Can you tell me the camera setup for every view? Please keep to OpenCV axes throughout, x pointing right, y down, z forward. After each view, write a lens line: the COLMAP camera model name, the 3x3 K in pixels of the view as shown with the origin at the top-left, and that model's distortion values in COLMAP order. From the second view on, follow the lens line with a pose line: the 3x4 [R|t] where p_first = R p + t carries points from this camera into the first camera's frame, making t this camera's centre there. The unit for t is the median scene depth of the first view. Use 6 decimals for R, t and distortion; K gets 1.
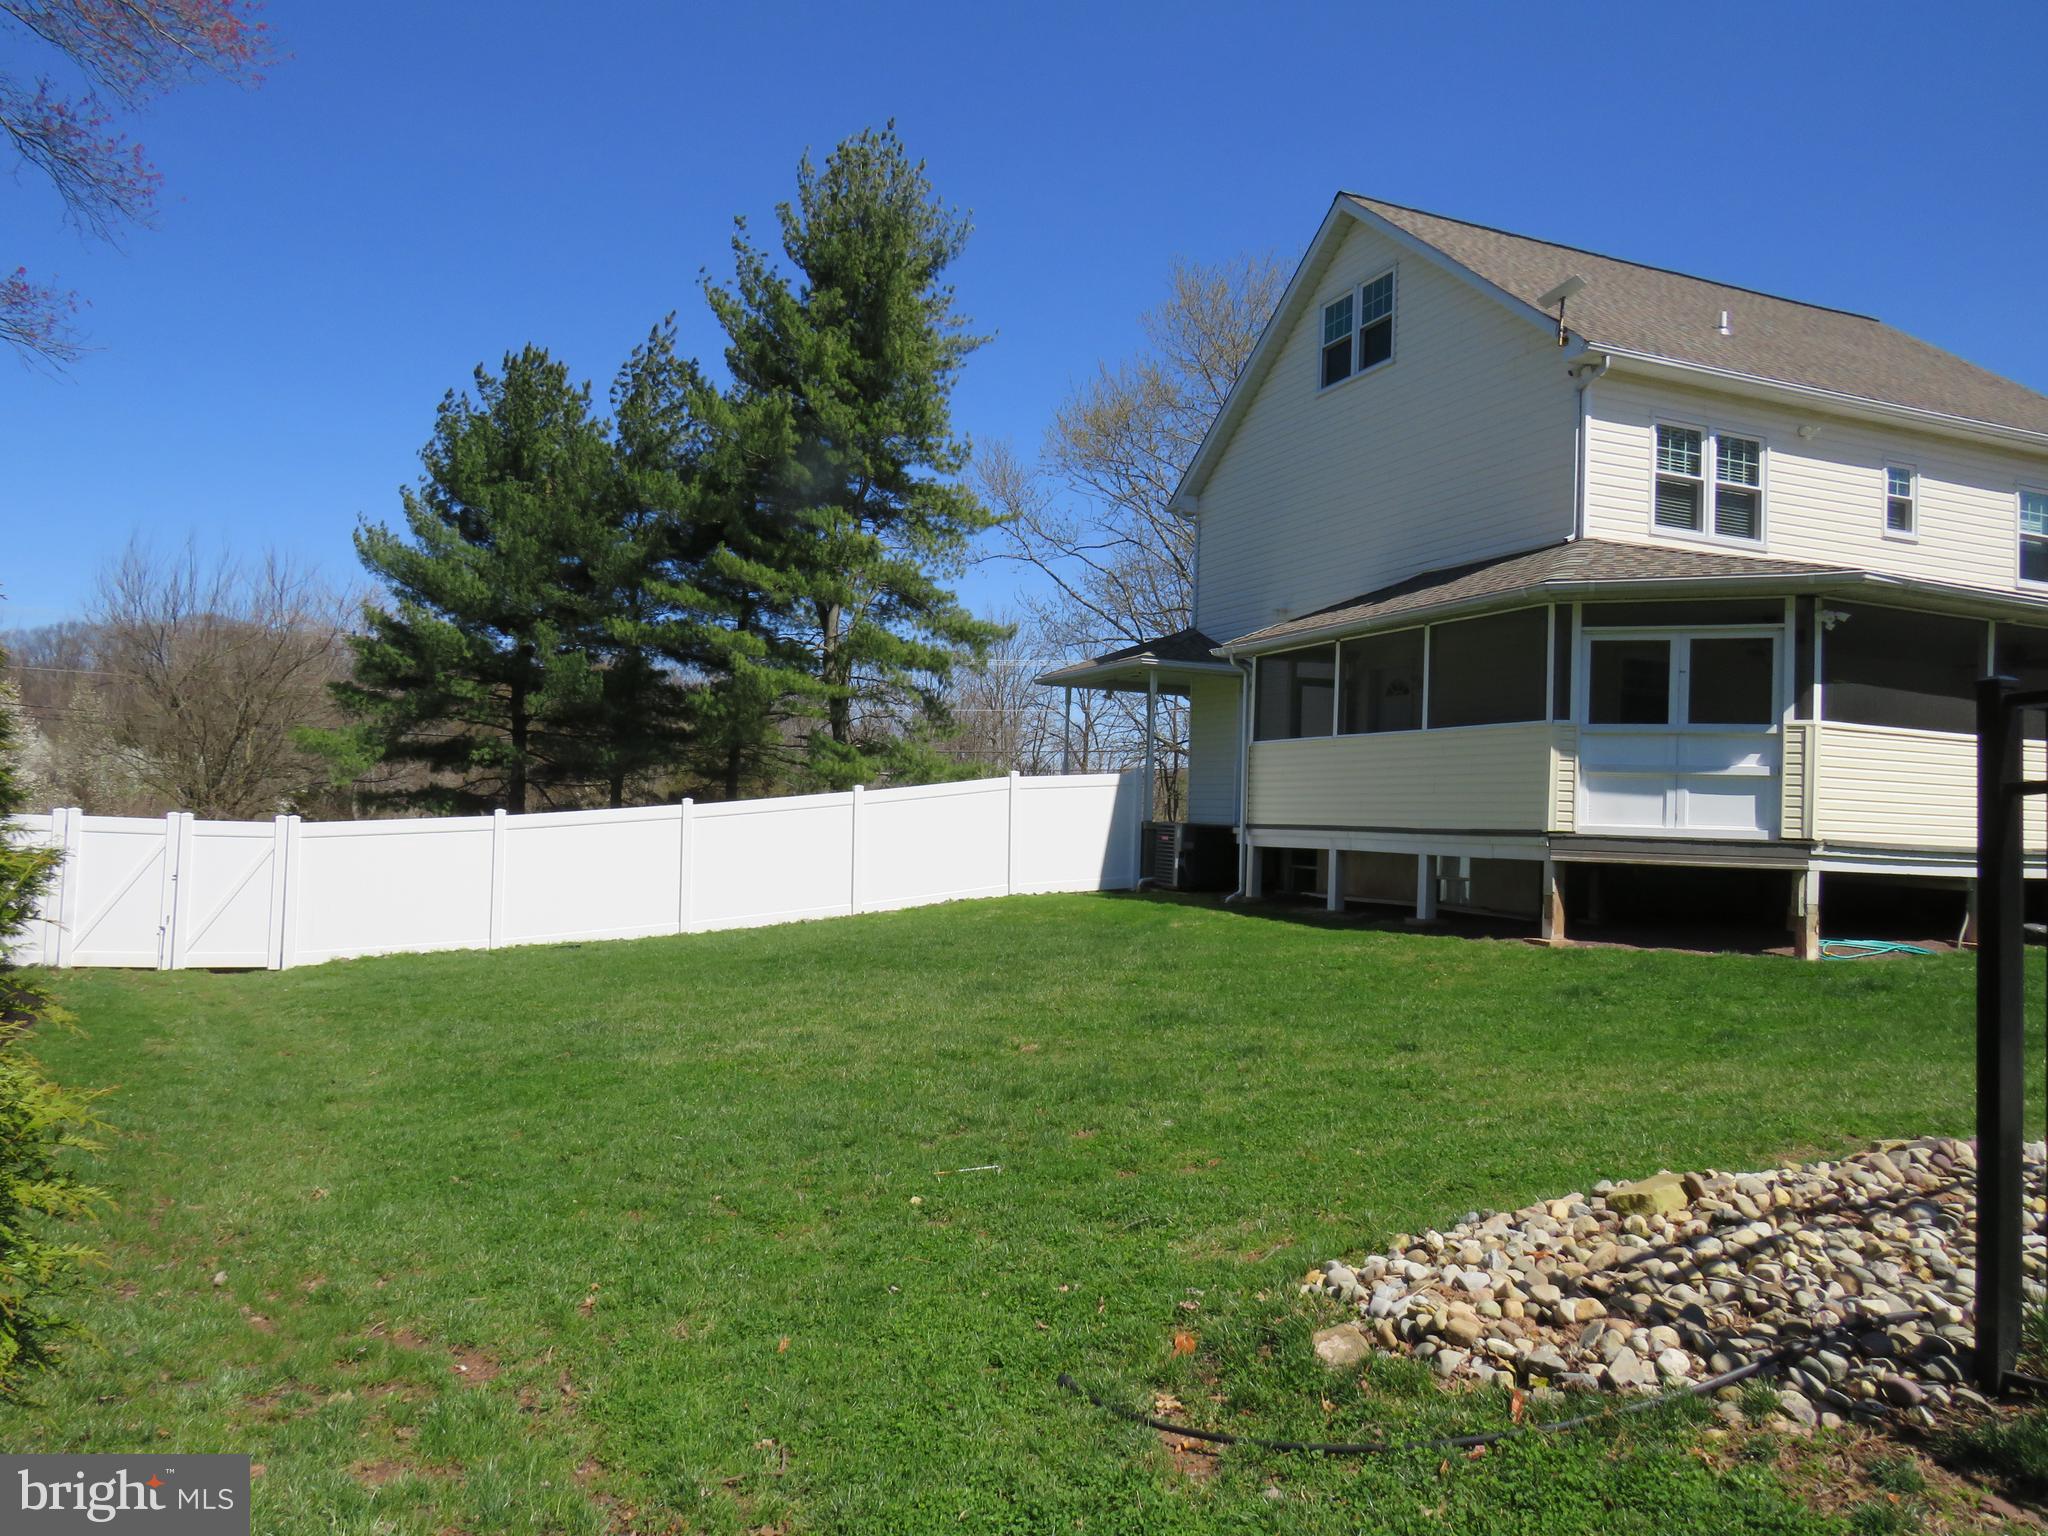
lens RADIAL K [[1437.3, 0, 1024.0], [0, 1437.3, 768.0], [0, 0, 1]] dist [-0.021215, -0.001748]
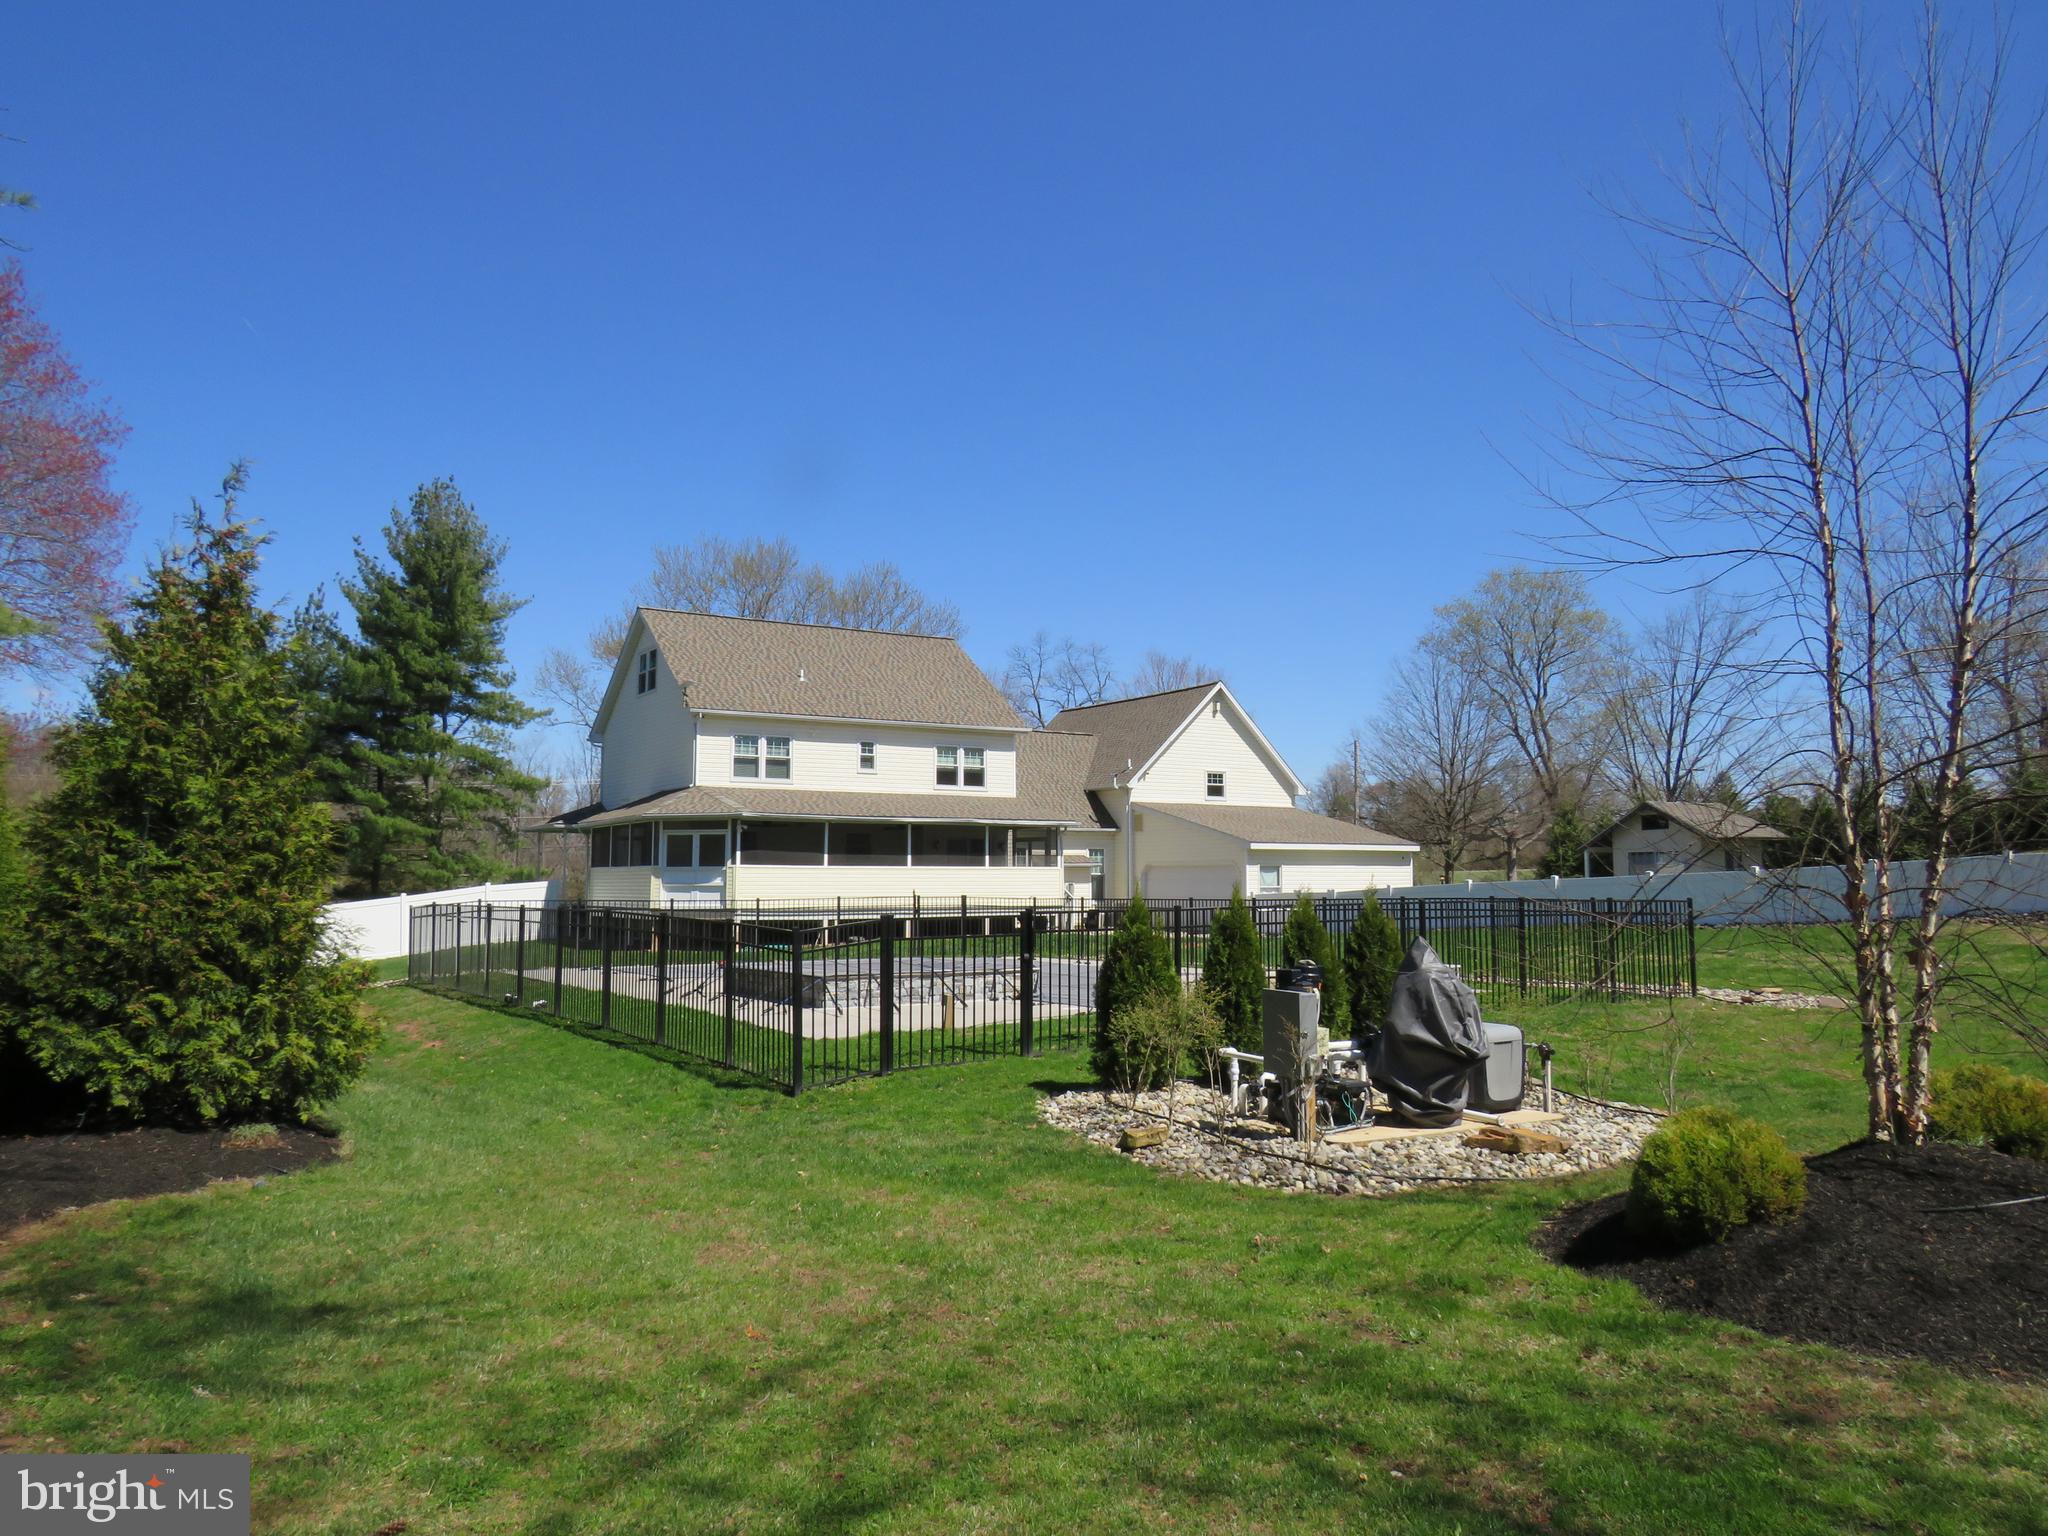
lens RADIAL K [[1437.3, 0, 1024.0], [0, 1437.3, 768.0], [0, 0, 1]] dist [-0.021215, -0.001748]
pose [[0.982553, -0.021508, 0.184733, 0.434831], [0.029401, 0.998763, -0.040093, -0.067718], [-0.183643, 0.044825, 0.981971, -1.330942]]
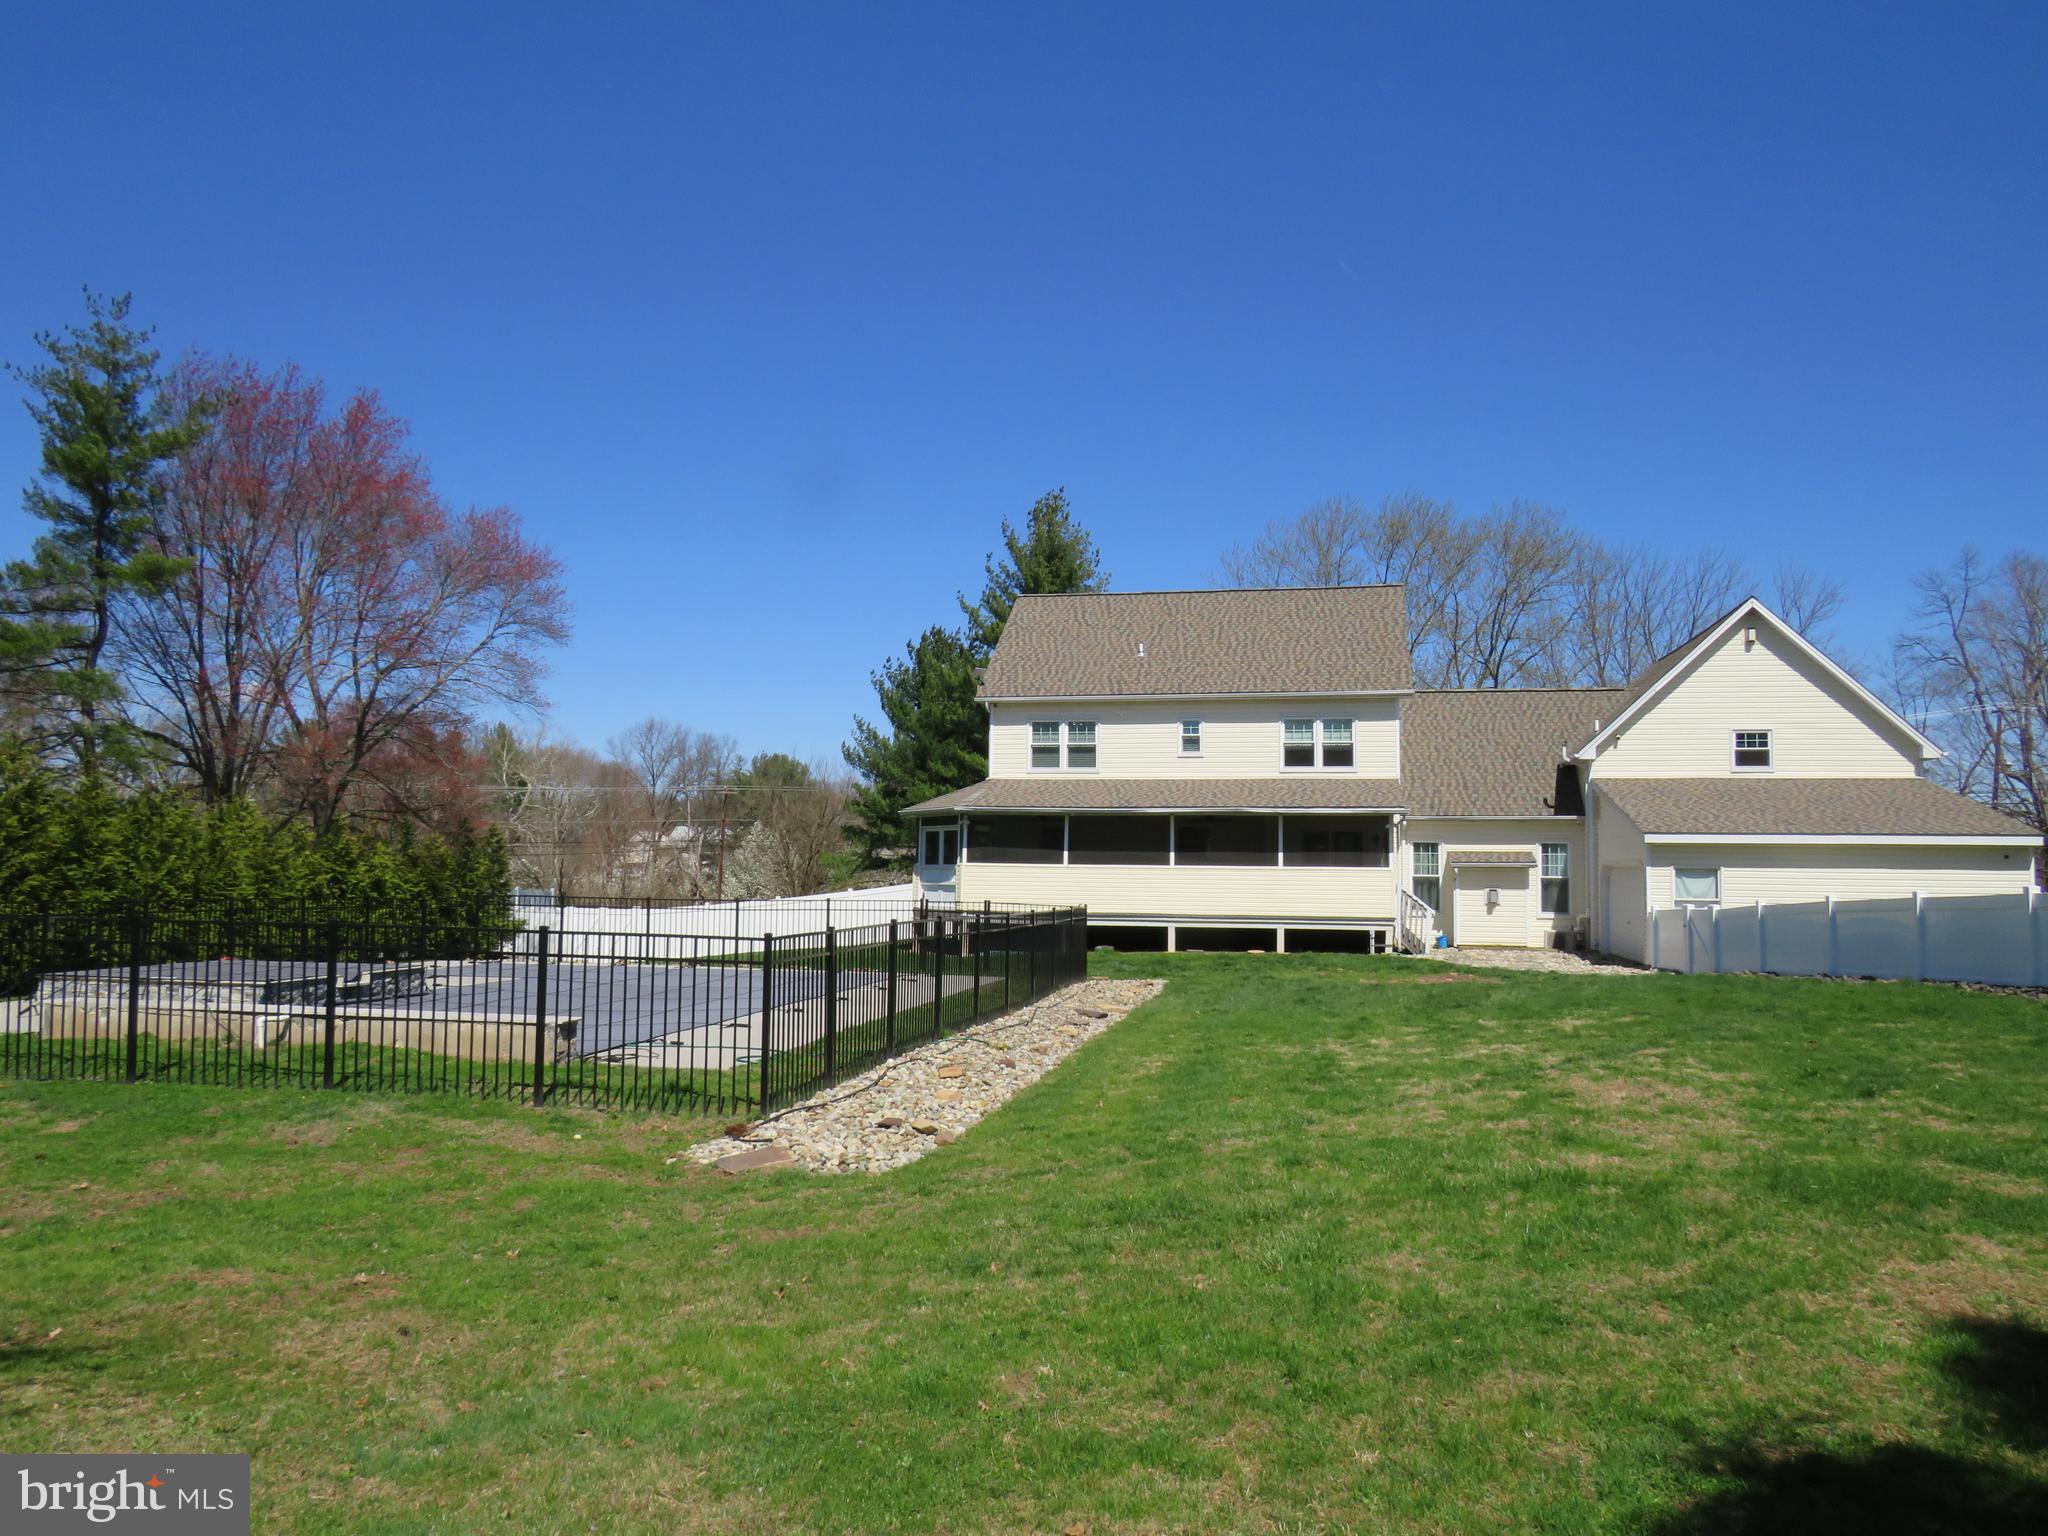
lens RADIAL K [[1437.3, 0, 1024.0], [0, 1437.3, 768.0], [0, 0, 1]] dist [-0.021215, -0.001748]
pose [[0.826271, -0.064245, -0.559597, 1.544905], [0.034690, 0.997392, -0.063285, -0.025405], [0.562204, 0.032878, 0.826345, -0.788379]]
